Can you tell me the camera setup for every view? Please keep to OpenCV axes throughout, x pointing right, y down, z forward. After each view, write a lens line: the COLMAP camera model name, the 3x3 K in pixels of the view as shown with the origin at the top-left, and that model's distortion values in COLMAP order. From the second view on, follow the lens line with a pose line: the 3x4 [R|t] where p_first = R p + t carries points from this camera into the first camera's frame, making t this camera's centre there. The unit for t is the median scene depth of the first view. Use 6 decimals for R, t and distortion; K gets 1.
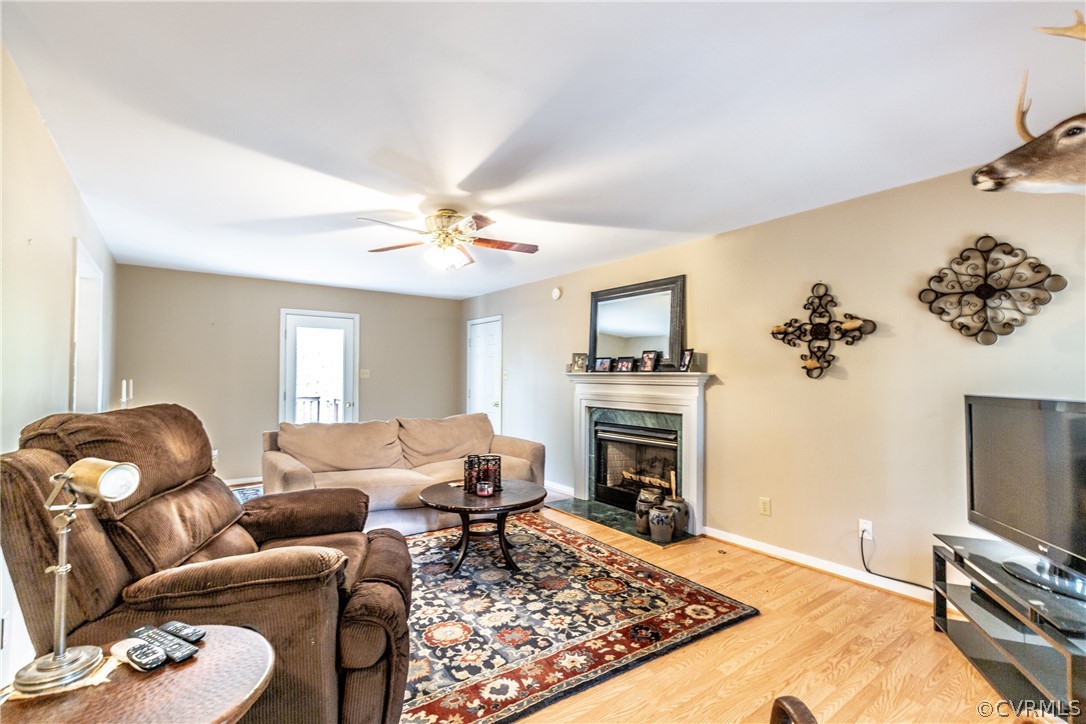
lens RADIAL K [[490.4, 0, 552.6], [0, 490.4, 364.1], [0, 0, 1]] dist [0.002409, -0.000254]
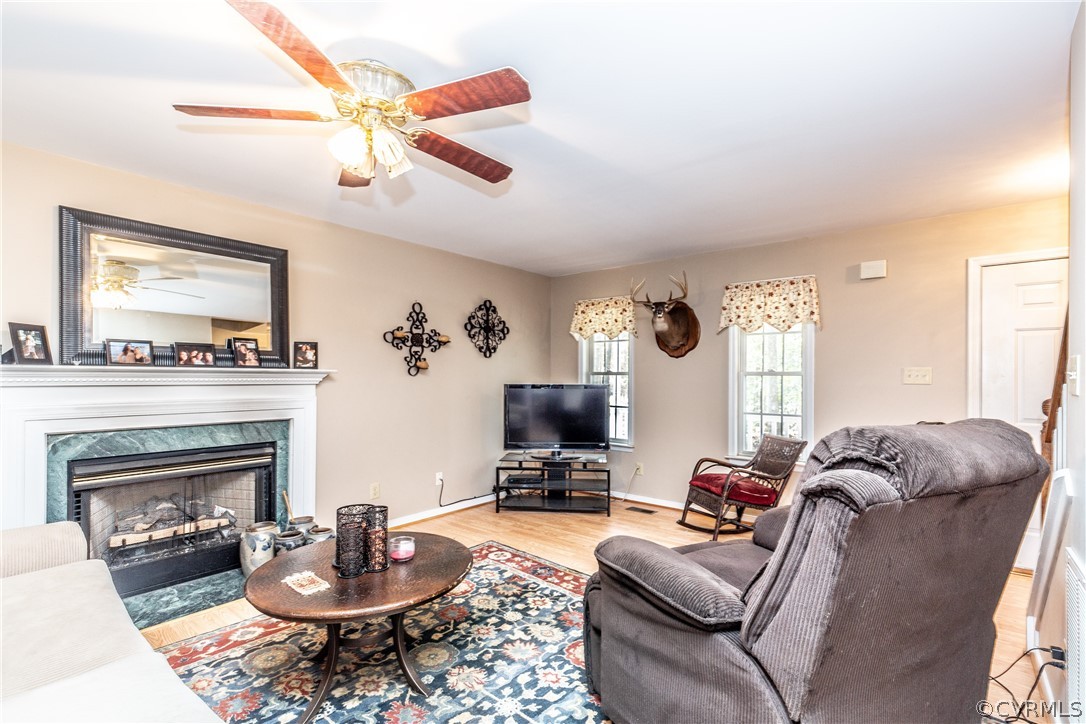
lens RADIAL K [[490.4, 0, 552.6], [0, 490.4, 364.1], [0, 0, 1]] dist [0.002409, -0.000254]
pose [[-0.229724, 0.017008, 0.973107, -0.876606], [-0.030869, 0.999217, -0.024752, 0.021180], [-0.972766, -0.035725, -0.229019, 1.026883]]
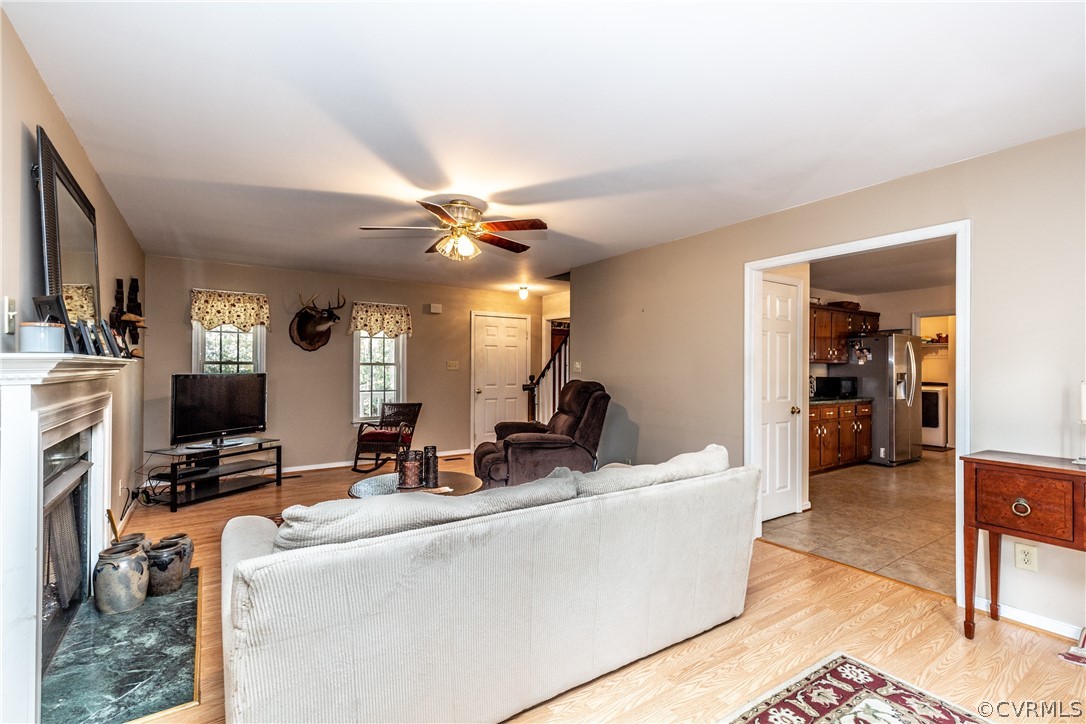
lens RADIAL K [[490.4, 0, 552.6], [0, 490.4, 364.1], [0, 0, 1]] dist [0.002409, -0.000254]
pose [[-0.999637, -0.006211, 0.026213, -0.486558], [-0.007046, 0.999467, -0.031870, 0.056924], [-0.026001, -0.032043, -0.999148, 2.201794]]
